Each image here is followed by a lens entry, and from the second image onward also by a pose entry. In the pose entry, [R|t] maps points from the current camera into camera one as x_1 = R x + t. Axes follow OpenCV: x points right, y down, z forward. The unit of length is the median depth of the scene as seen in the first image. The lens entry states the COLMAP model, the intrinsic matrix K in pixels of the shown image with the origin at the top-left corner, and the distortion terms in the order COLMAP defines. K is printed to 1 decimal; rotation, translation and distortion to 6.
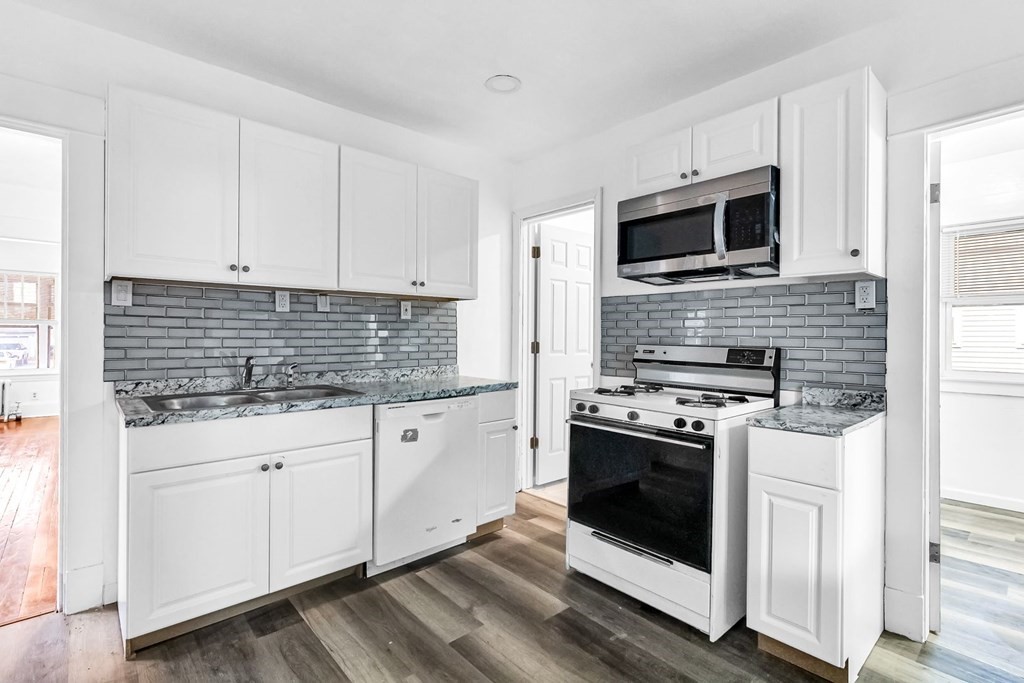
lens RADIAL K [[473.4, 0, 514.4], [0, 473.4, 329.7], [0, 0, 1]] dist [0.000677, 0.000204]
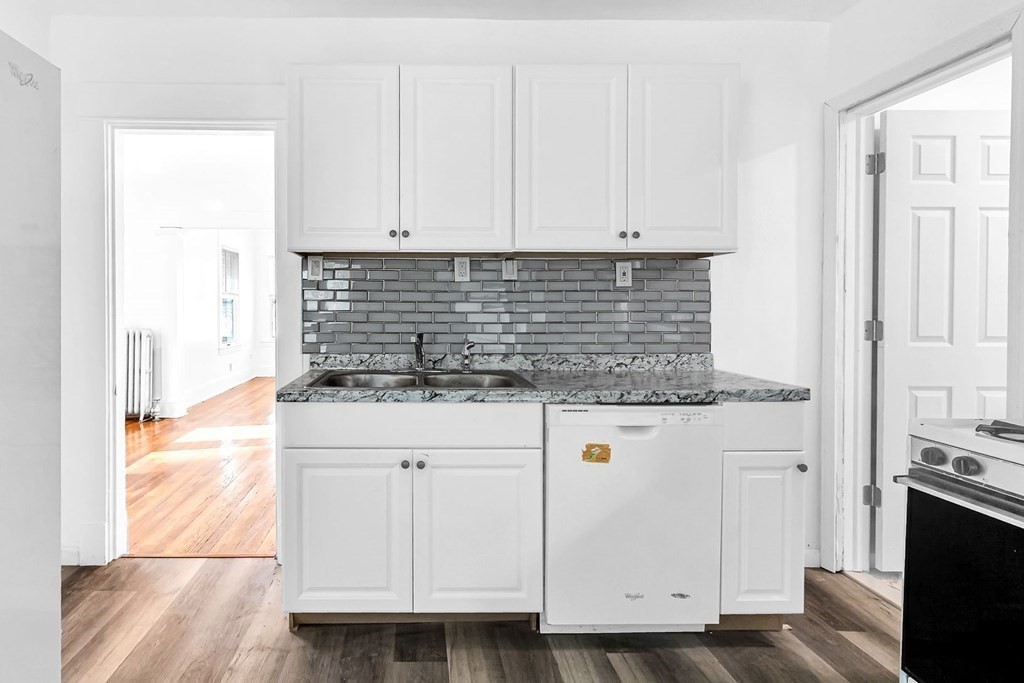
lens RADIAL K [[545.7, 0, 423.7], [0, 545.7, 309.1], [0, 0, 1]] dist [0.001622, 0.000192]
pose [[0.749574, -0.000947, -0.661920, 0.113225], [0.008216, 0.999935, 0.007873, 0.003684], [0.661870, -0.011339, 0.749533, 0.221978]]
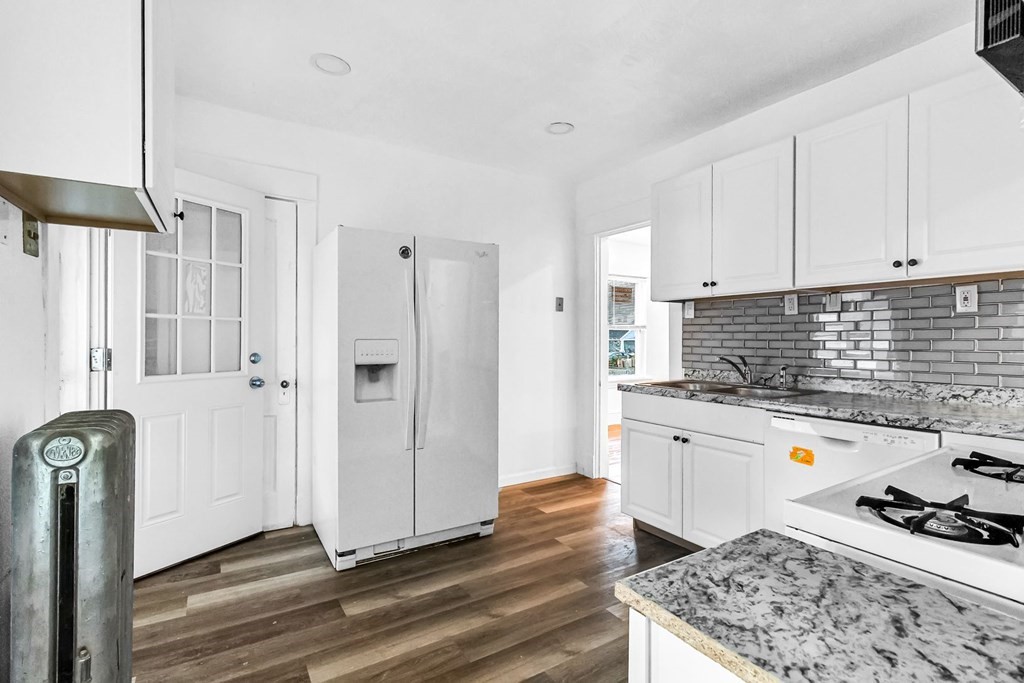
lens RADIAL K [[499.0, 0, 538.9], [0, 499.0, 340.1], [0, 0, 1]] dist [-0.000585, 0.000048]
pose [[-0.149064, -0.004035, -0.988819, 0.682287], [0.007209, 0.999961, -0.005167, 0.019703], [0.988801, -0.007898, -0.149030, 0.639177]]
